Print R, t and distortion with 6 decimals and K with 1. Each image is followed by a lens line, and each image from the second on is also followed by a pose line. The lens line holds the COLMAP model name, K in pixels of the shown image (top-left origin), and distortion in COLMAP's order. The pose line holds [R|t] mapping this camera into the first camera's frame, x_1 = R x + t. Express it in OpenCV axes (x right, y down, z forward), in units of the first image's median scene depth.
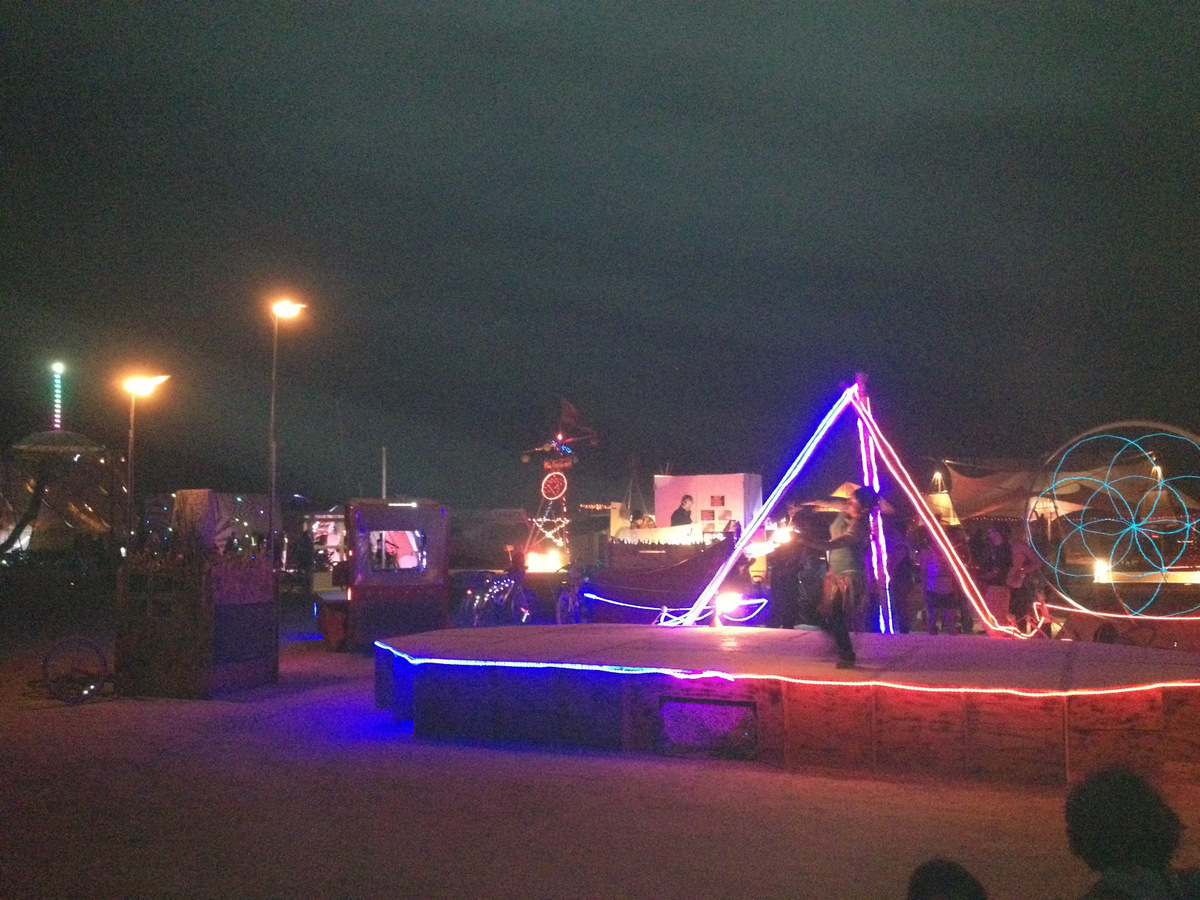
lens RADIAL K [[1095.3, 0, 605.0], [0, 1095.3, 452.7], [0, 0, 1]] dist [0.123078, 0.000000]
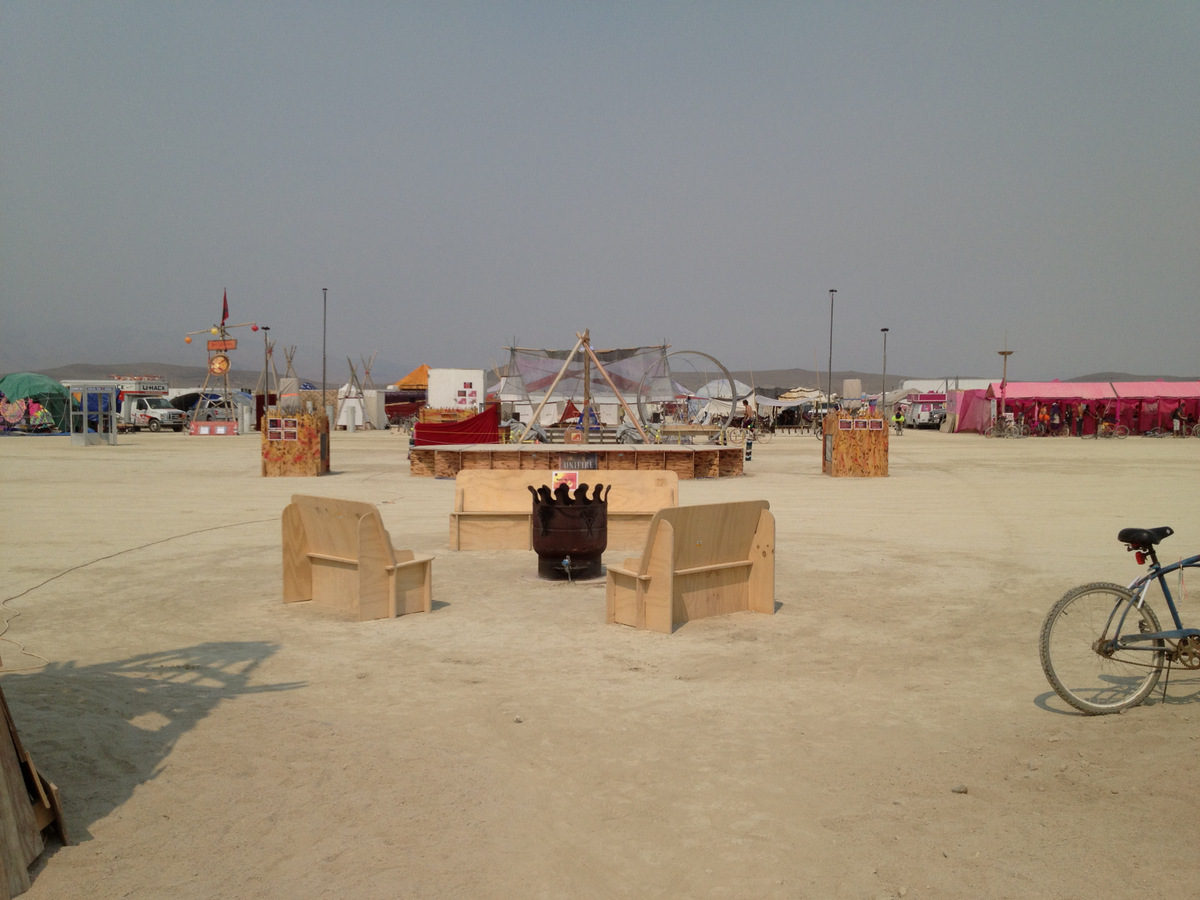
lens RADIAL K [[1095.3, 0, 625.1], [0, 1095.3, 459.0], [0, 0, 1]] dist [0.123078, 0.000000]
pose [[0.895928, -0.019912, 0.443752, -0.441495], [-0.030862, 0.993790, 0.106903, -0.032801], [-0.443125, -0.109472, 0.889751, -0.648723]]
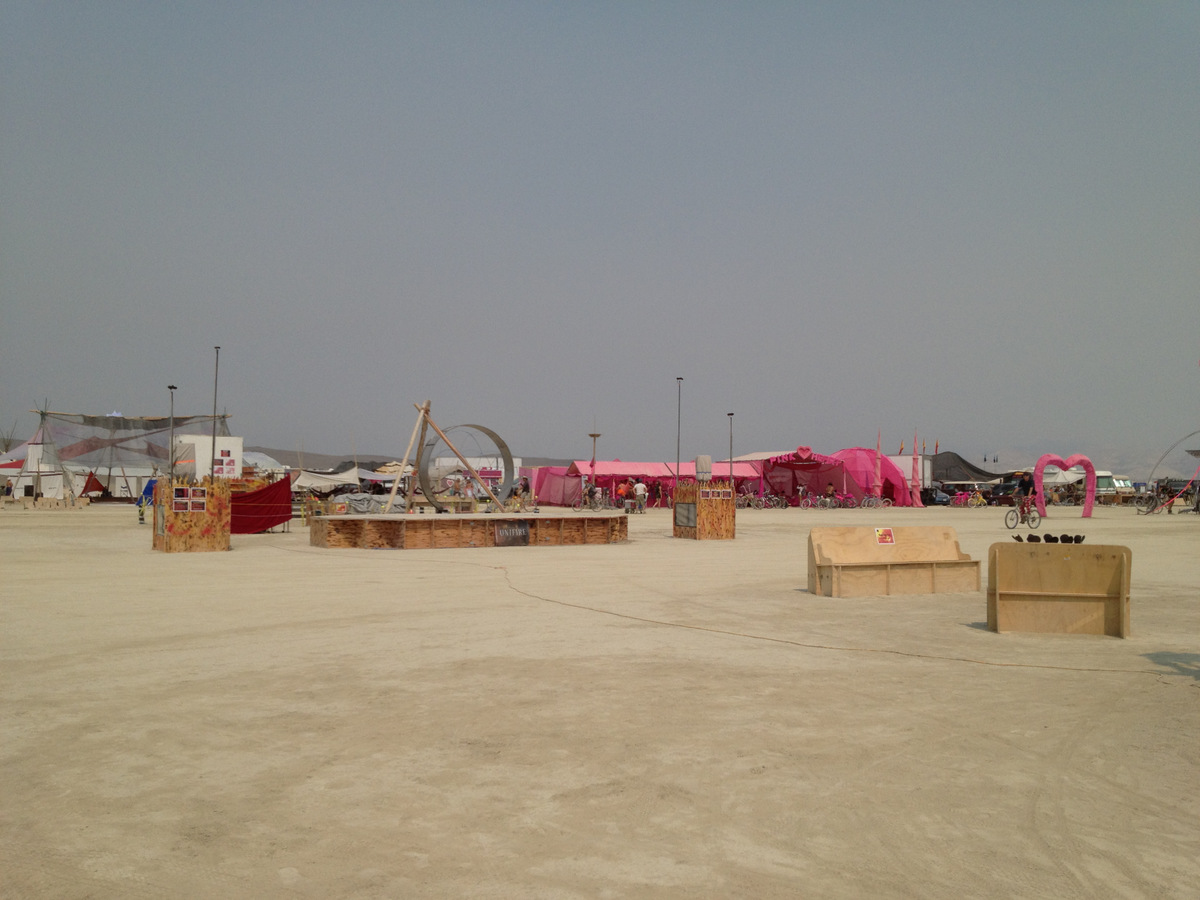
lens RADIAL K [[1095.3, 0, 606.5], [0, 1095.3, 459.8], [0, 0, 1]] dist [0.123078, 0.000000]
pose [[0.565084, 0.023802, 0.824690, -0.905061], [-0.063012, 0.997909, 0.014375, -0.003970], [-0.822624, -0.060088, 0.565402, -0.353179]]
